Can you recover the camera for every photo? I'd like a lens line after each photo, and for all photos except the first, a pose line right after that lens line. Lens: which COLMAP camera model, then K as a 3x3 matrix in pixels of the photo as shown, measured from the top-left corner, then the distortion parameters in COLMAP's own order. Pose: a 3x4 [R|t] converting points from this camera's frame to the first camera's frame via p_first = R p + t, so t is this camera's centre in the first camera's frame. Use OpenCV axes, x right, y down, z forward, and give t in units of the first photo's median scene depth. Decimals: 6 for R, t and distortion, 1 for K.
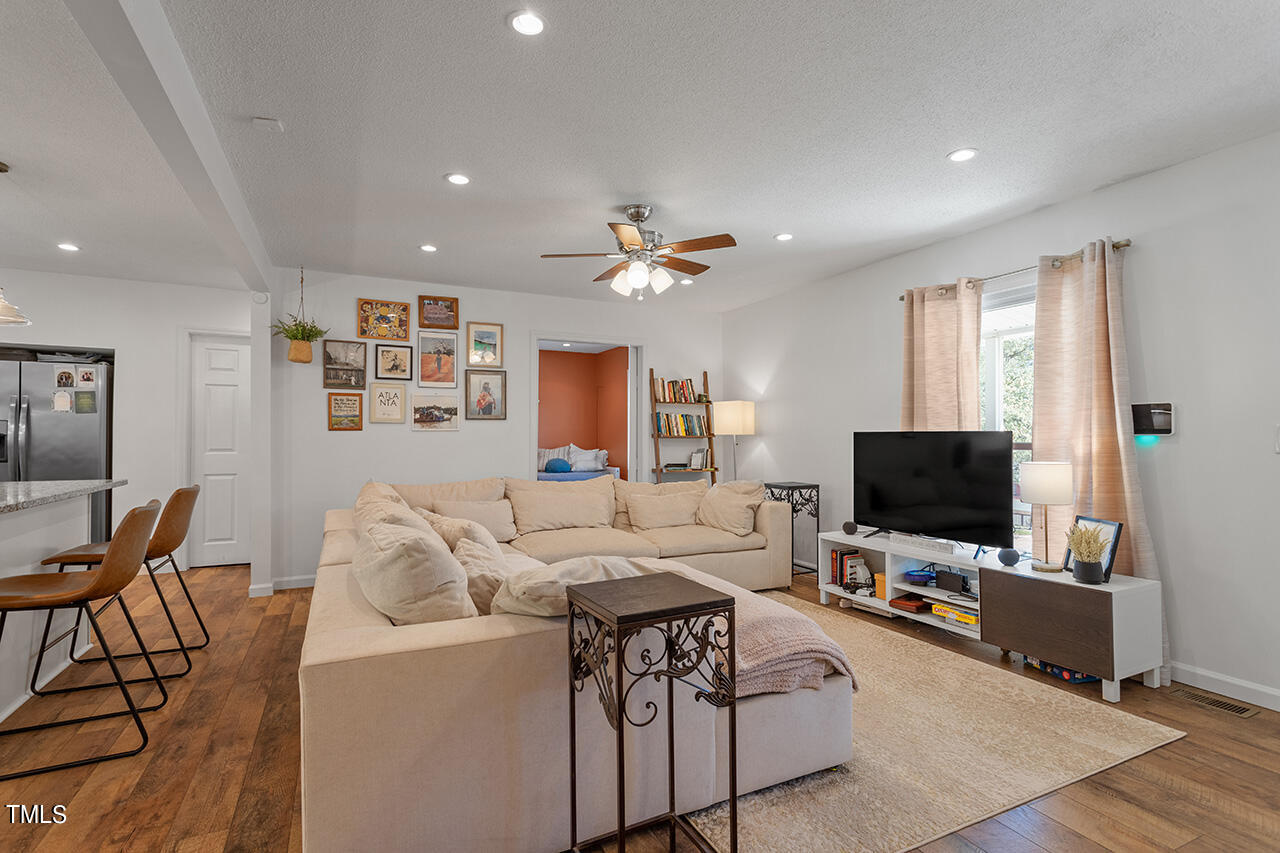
lens RADIAL K [[612.3, 0, 631.6], [0, 612.3, 427.5], [0, 0, 1]] dist [-0.002374, 0.001188]
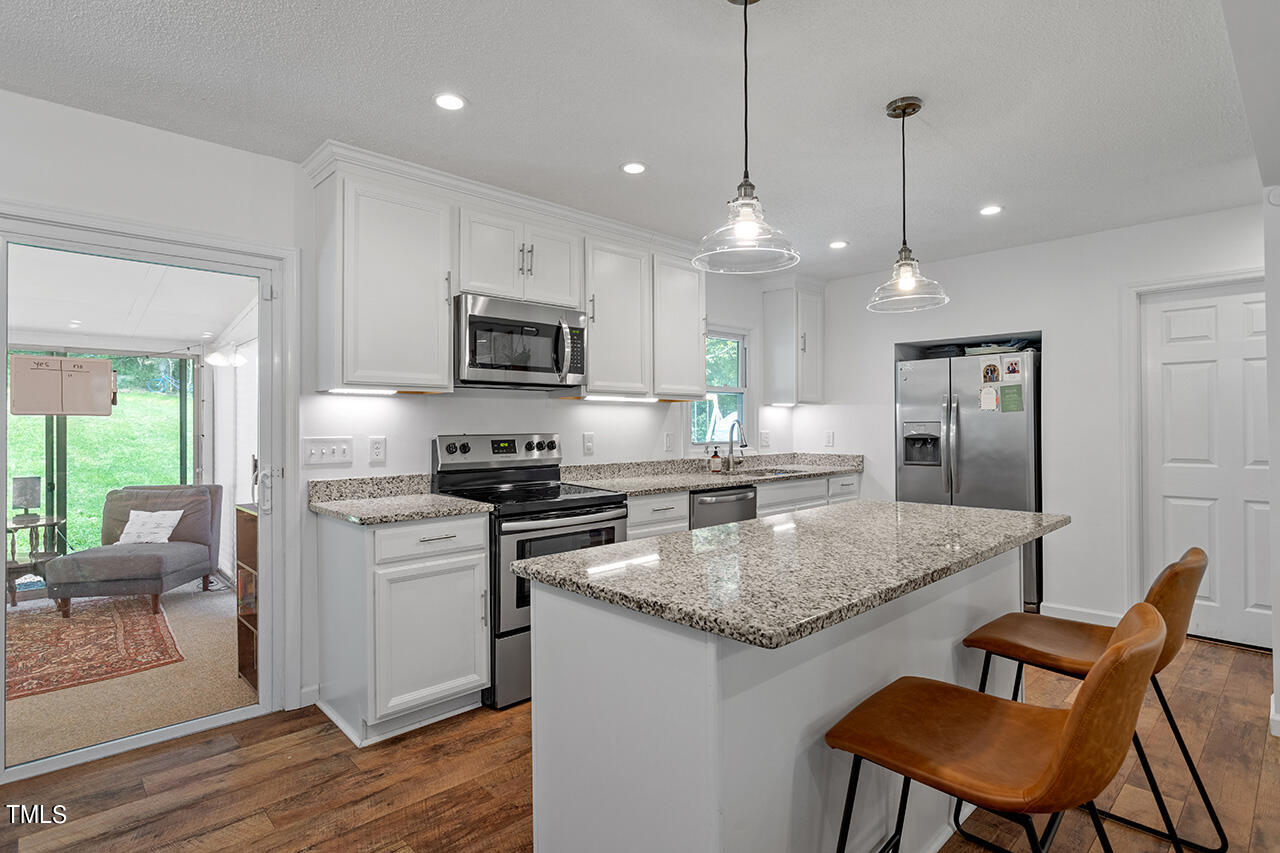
lens RADIAL K [[640.4, 0, 632.9], [0, 640.4, 424.1], [0, 0, 1]] dist [0.000548, 0.000417]
pose [[0.305194, -0.005541, -0.952274, -0.213885], [0.017830, 0.999841, -0.000104, -0.015223], [0.952123, -0.016947, 0.305245, 0.235614]]
